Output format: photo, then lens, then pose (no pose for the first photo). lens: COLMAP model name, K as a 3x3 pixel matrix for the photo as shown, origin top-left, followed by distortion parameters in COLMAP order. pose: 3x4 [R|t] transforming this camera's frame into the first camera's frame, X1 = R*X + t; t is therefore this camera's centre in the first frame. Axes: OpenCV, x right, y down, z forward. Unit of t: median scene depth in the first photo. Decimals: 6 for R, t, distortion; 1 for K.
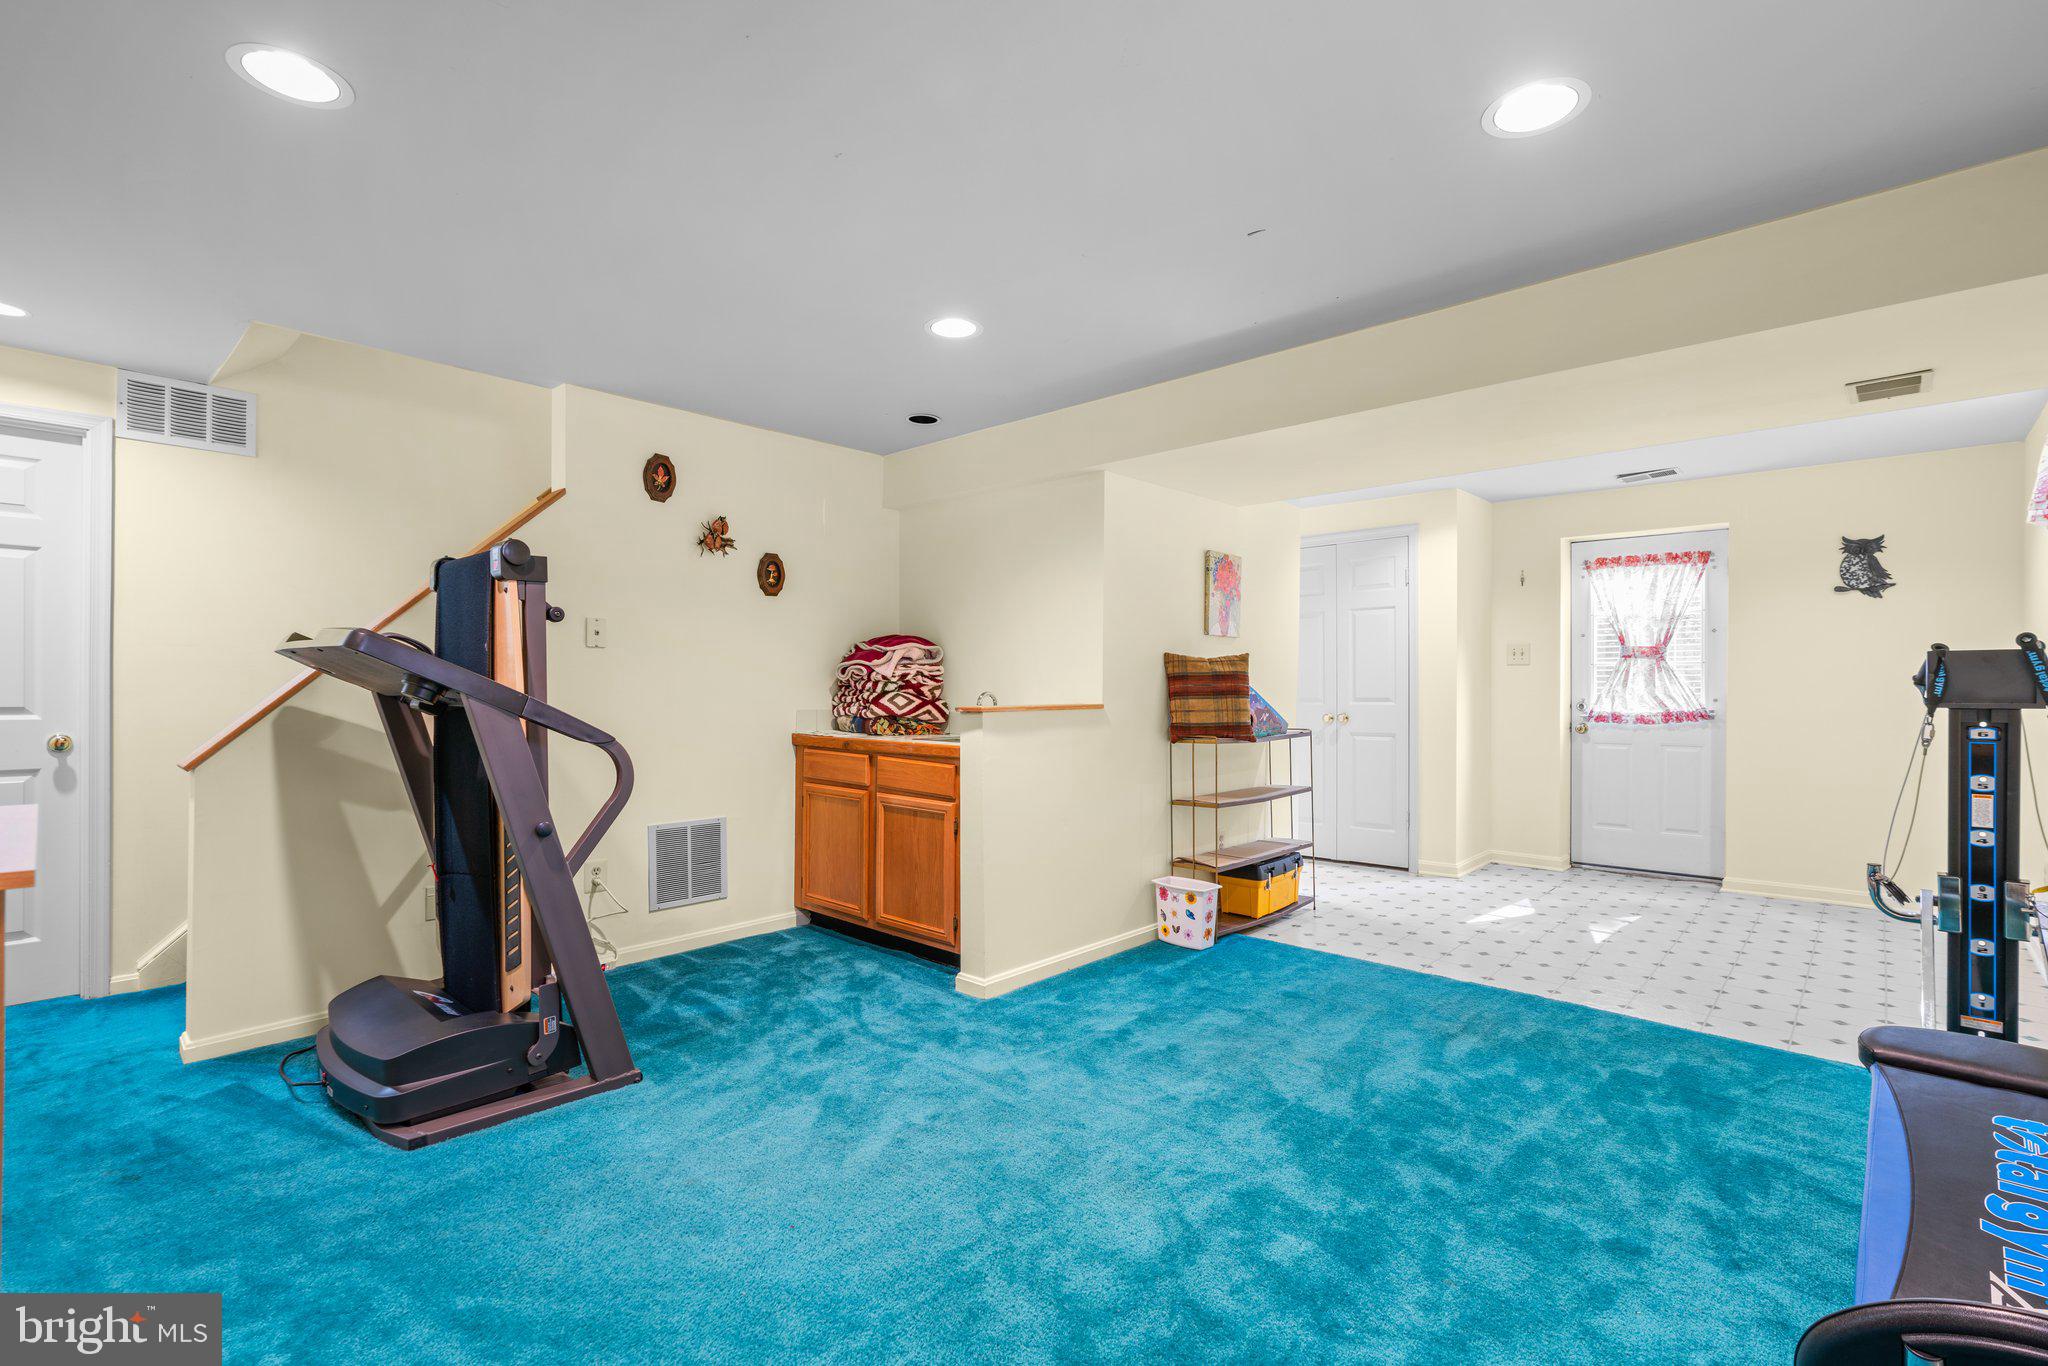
lens RADIAL K [[935.6, 0, 1014.1], [0, 935.6, 670.2], [0, 0, 1]] dist [-0.000717, 0.000232]
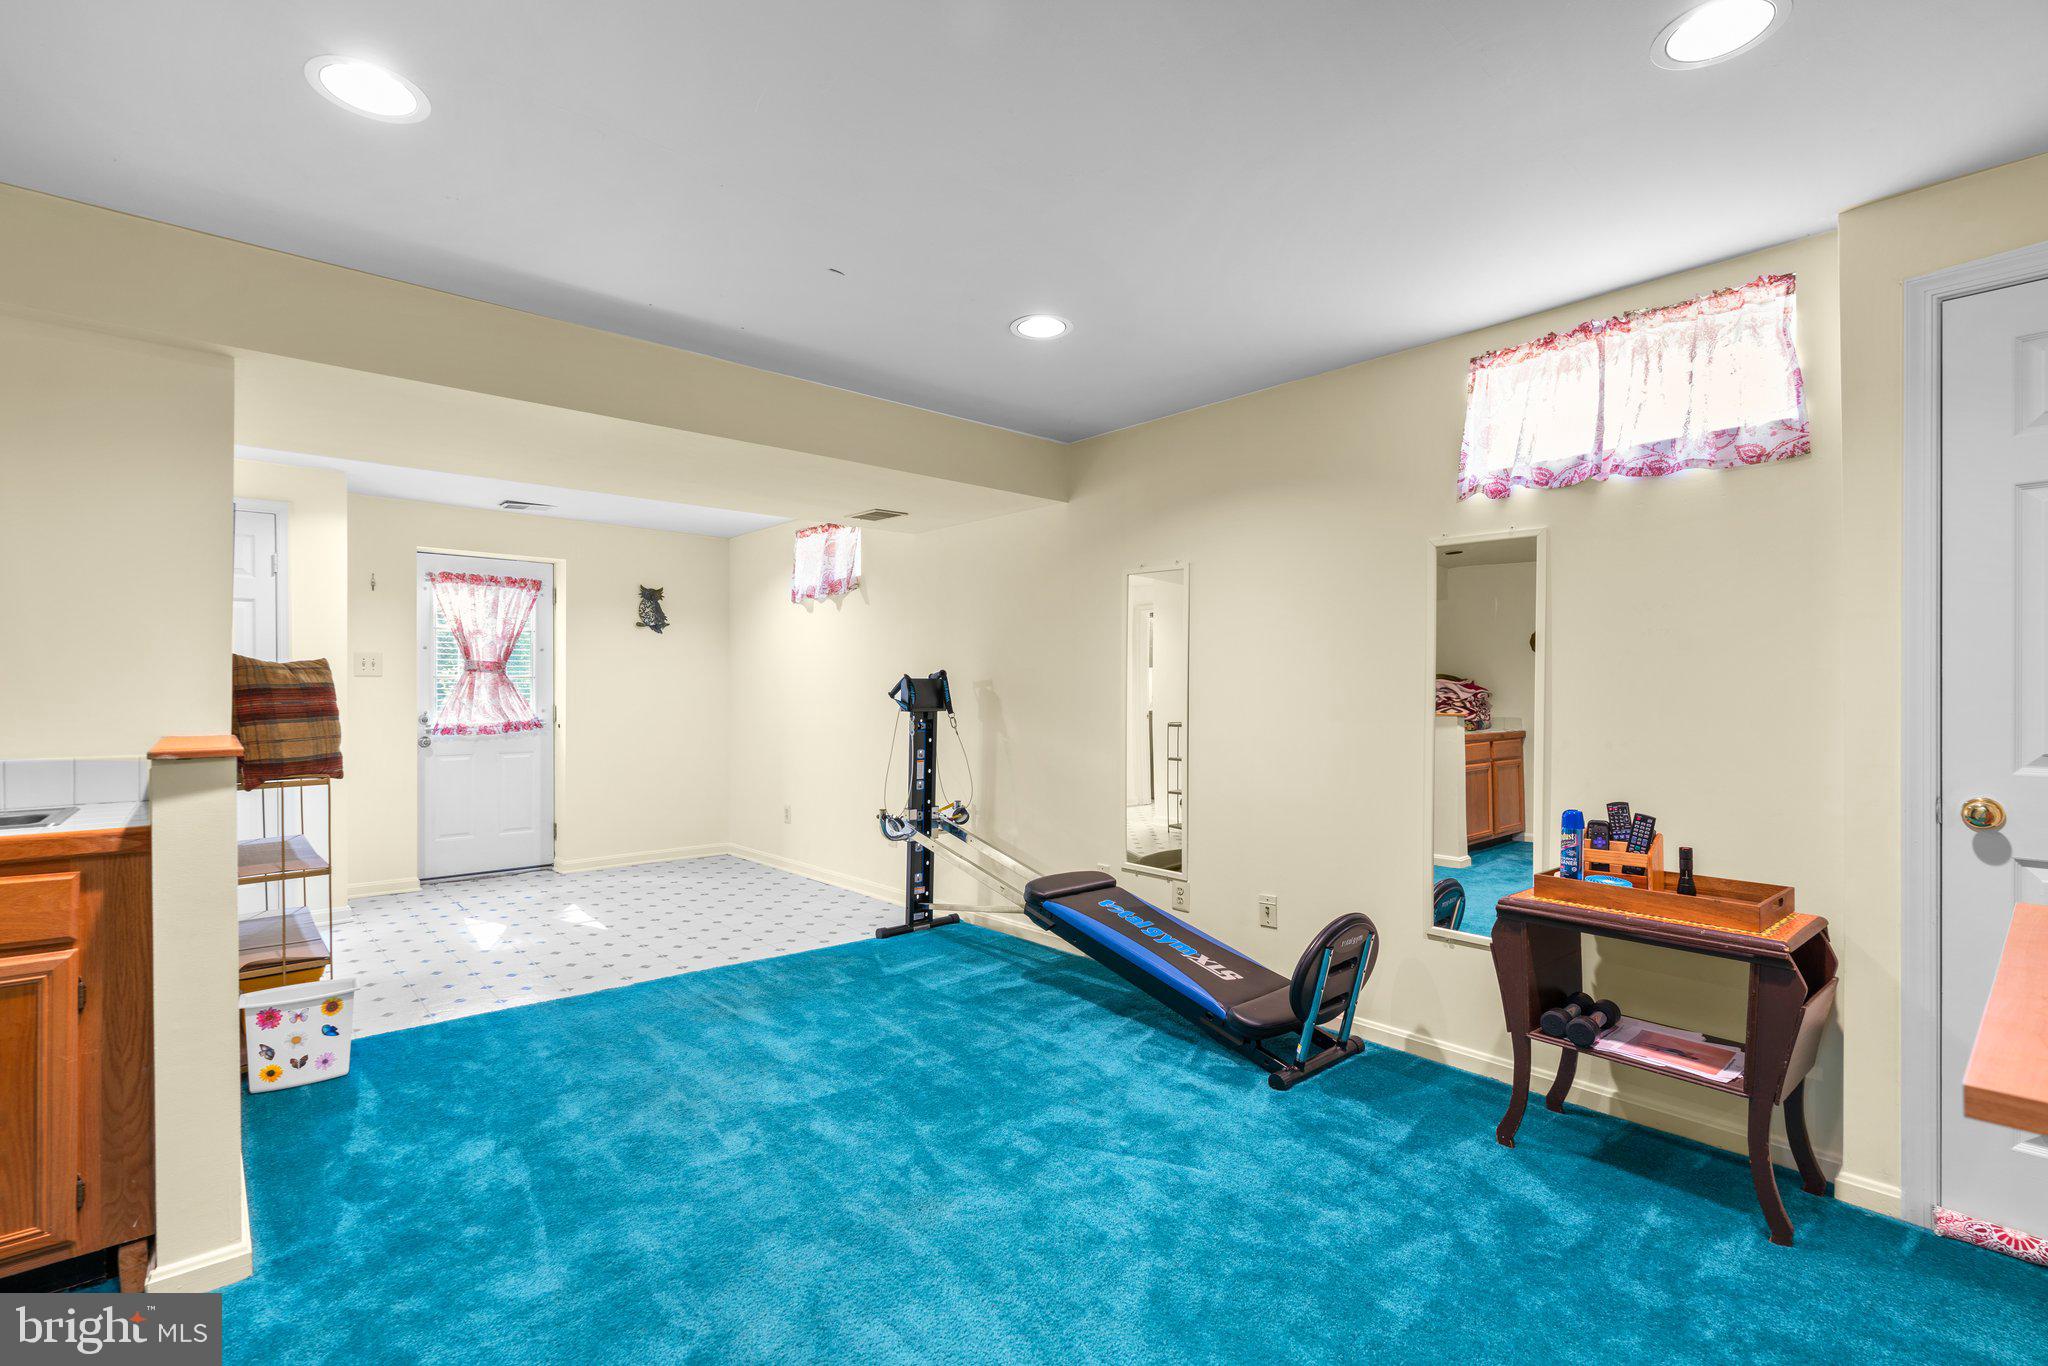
lens RADIAL K [[935.6, 0, 1014.1], [0, 935.6, 670.2], [0, 0, 1]] dist [-0.000717, 0.000232]
pose [[0.097965, 0.023845, 0.994904, -0.412462], [-0.014690, 0.999639, -0.022512, -0.000274], [-0.995081, -0.012410, 0.098279, 0.377288]]
